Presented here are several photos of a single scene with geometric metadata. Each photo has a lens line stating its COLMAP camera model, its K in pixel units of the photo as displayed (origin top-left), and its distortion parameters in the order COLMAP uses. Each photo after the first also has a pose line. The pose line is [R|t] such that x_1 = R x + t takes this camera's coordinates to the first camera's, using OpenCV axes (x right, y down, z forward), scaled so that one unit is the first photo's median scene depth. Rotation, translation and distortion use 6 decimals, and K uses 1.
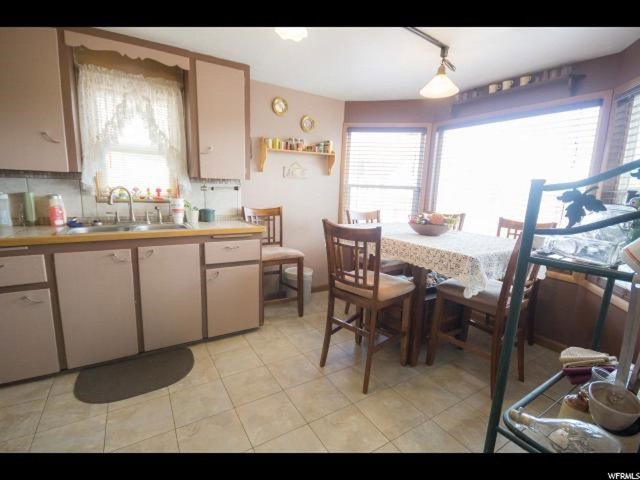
lens RADIAL K [[298.5, 0, 316.7], [0, 298.5, 242.4], [0, 0, 1]] dist [-0.012103, -0.000573]
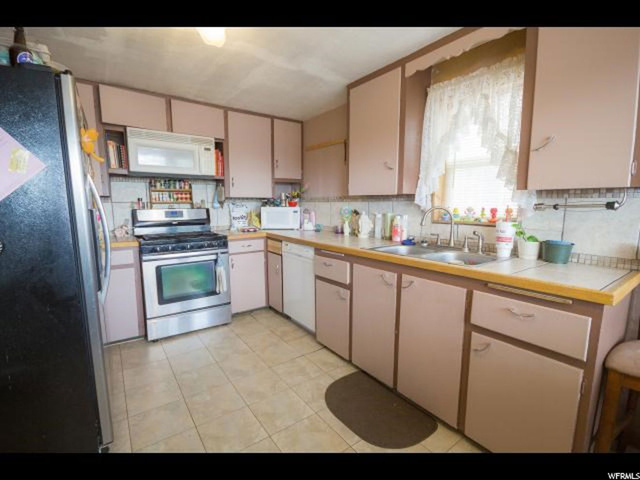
lens RADIAL K [[298.5, 0, 316.5], [0, 298.5, 241.6], [0, 0, 1]] dist [-0.012103, -0.000573]
pose [[0.050804, 0.093165, -0.994354, 0.229191], [-0.168756, 0.982123, 0.083397, -0.095014], [0.984348, 0.163566, 0.065618, 0.583945]]
